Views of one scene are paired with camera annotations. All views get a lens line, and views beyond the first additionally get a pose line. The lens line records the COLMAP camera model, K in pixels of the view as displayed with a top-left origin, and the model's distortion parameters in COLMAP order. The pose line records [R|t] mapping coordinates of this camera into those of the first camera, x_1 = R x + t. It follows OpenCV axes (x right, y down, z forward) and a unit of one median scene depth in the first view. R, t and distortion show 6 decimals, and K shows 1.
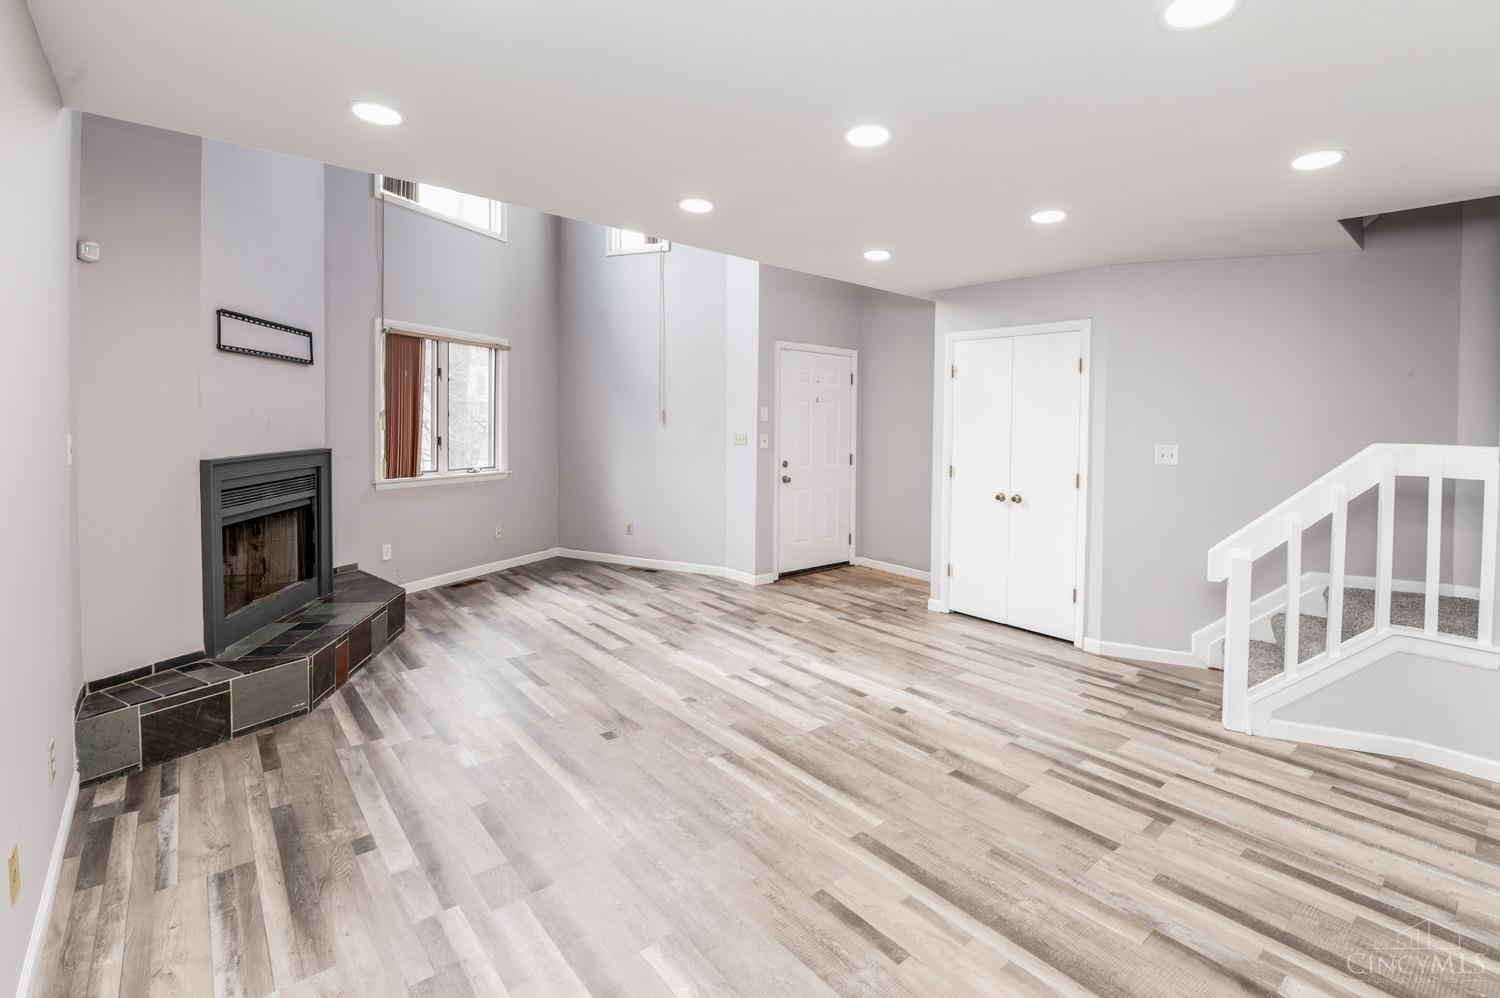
lens RADIAL K [[671.8, 0, 786.3], [0, 671.8, 415.9], [0, 0, 1]] dist [0.002087, -0.008179]
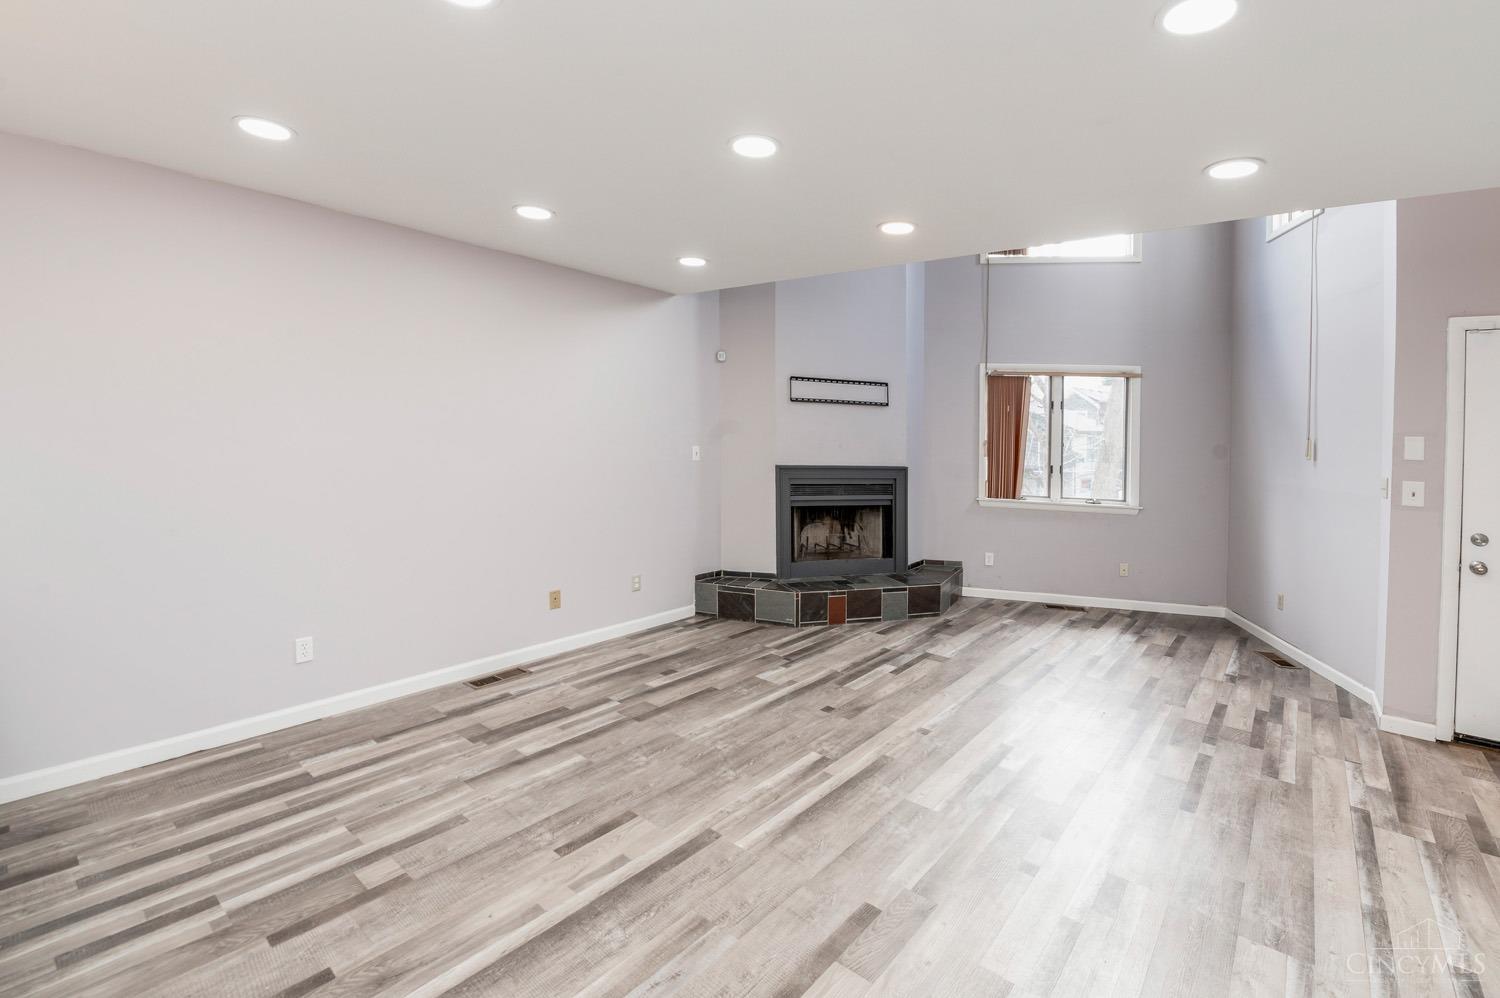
lens RADIAL K [[681.5, 0, 769.0], [0, 681.5, 458.7], [0, 0, 1]] dist [-0.002440, -0.009973]
pose [[0.171432, 0.024123, -0.984901, 0.837926], [-0.022137, 0.999542, 0.020629, 0.013179], [0.984947, 0.018267, 0.171887, 0.647113]]
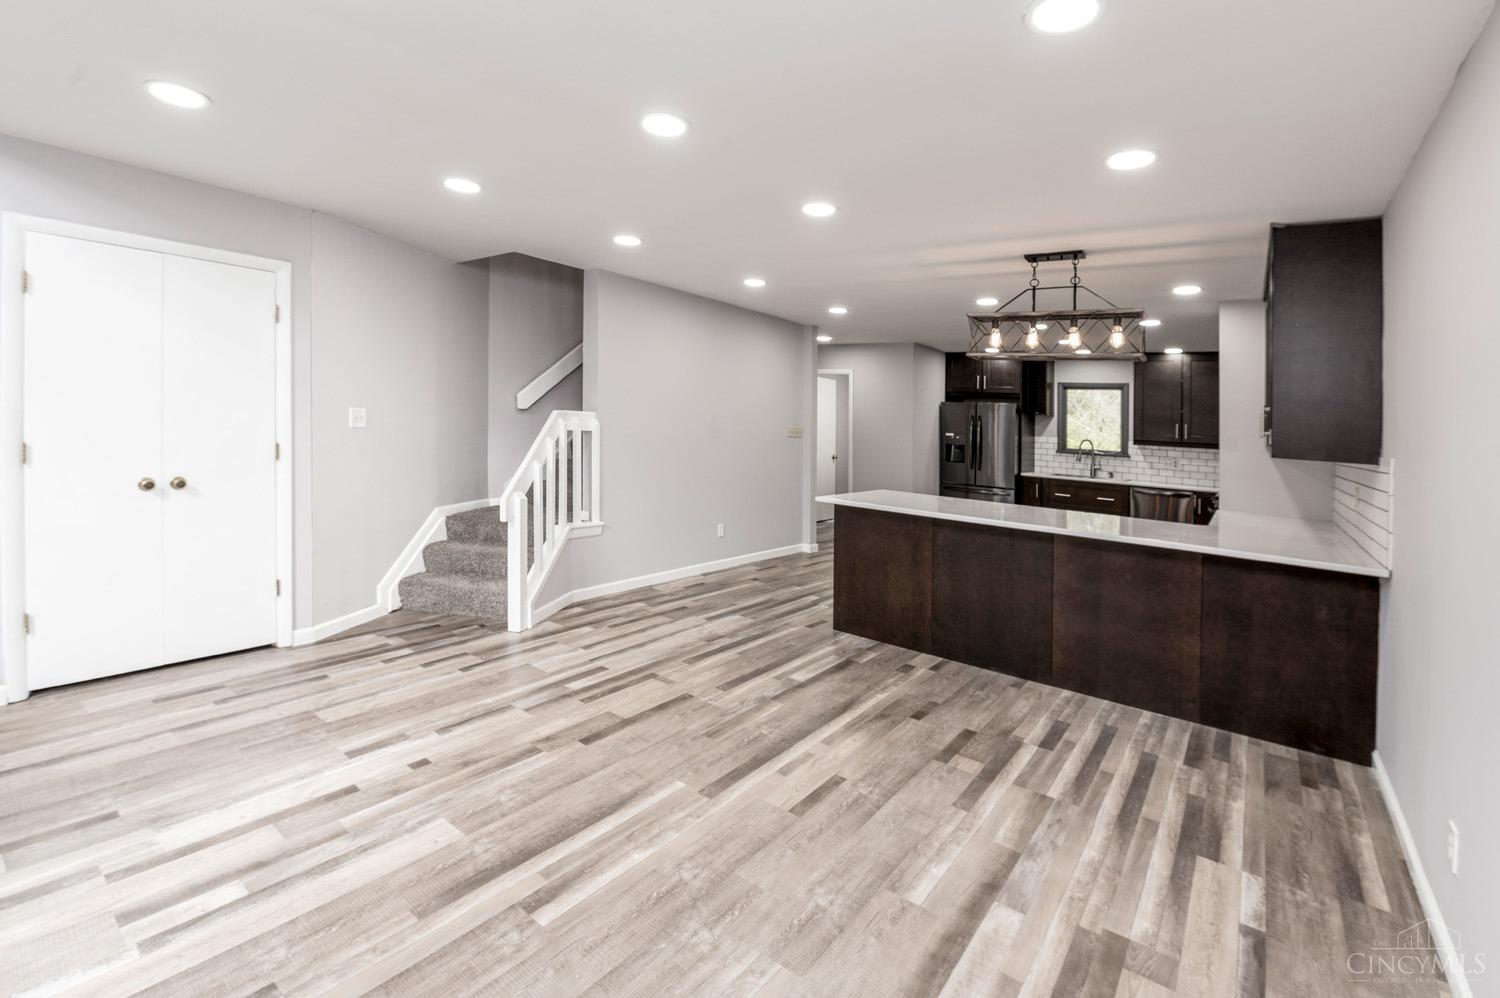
lens RADIAL K [[669.6, 0, 753.7], [0, 669.6, 367.6], [0, 0, 1]] dist [0.001055, -0.006062]
pose [[-0.195319, 0.047358, 0.979596, -0.699101], [-0.068737, 0.995716, -0.061843, 0.016034], [-0.978328, -0.079414, -0.191227, 0.856292]]
